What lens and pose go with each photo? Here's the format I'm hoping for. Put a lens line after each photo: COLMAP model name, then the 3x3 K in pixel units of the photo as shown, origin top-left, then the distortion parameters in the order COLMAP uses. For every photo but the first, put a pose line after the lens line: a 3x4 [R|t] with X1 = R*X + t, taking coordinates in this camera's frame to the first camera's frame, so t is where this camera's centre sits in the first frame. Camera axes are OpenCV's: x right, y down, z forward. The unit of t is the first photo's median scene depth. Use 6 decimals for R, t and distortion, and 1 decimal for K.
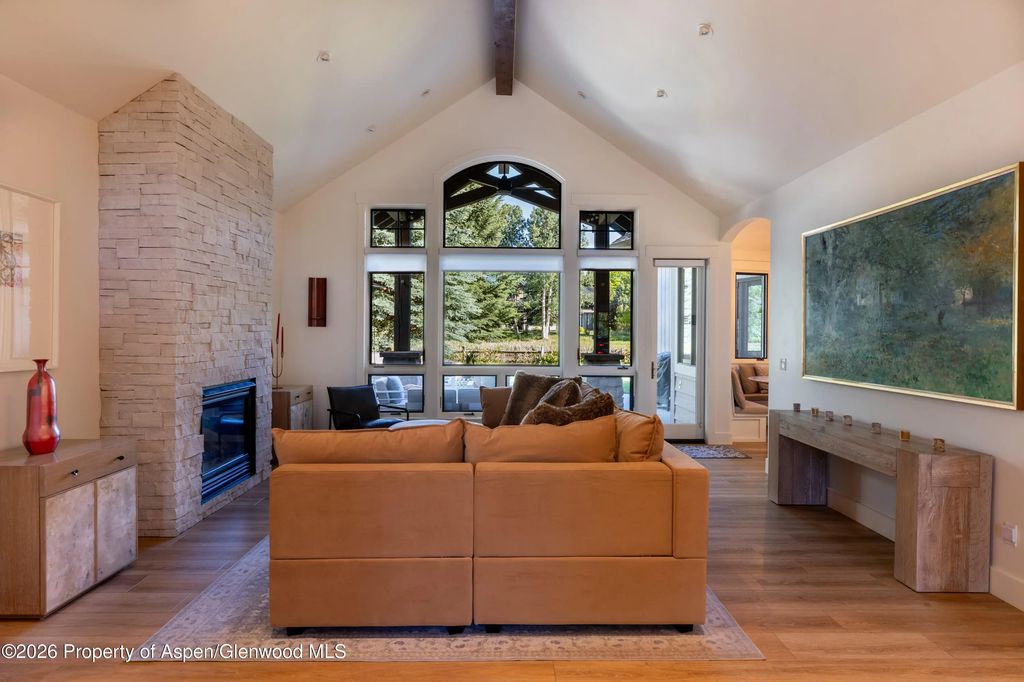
lens RADIAL K [[601.3, 0, 514.0], [0, 601.3, 337.9], [0, 0, 1]] dist [0.004753, 0.001108]
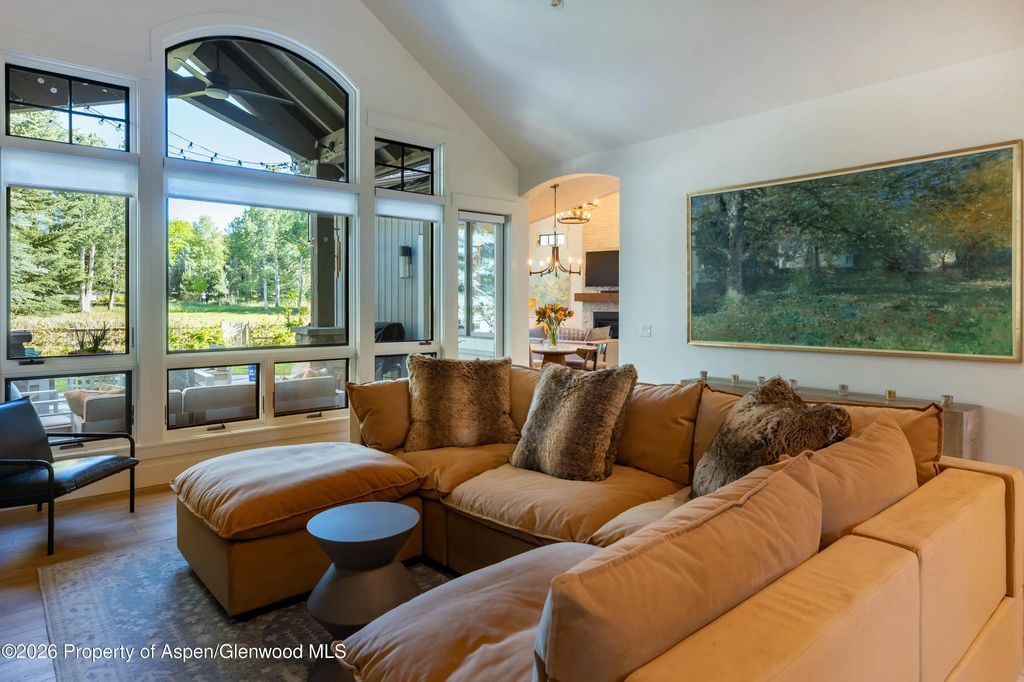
lens RADIAL K [[611.9, 0, 500.4], [0, 611.9, 310.9], [0, 0, 1]] dist [0.012661, -0.000899]
pose [[0.763980, -0.013982, 0.645088, -0.518448], [0.011424, 0.999902, 0.008143, 0.003318], [-0.645139, 0.001148, 0.764065, 0.616324]]
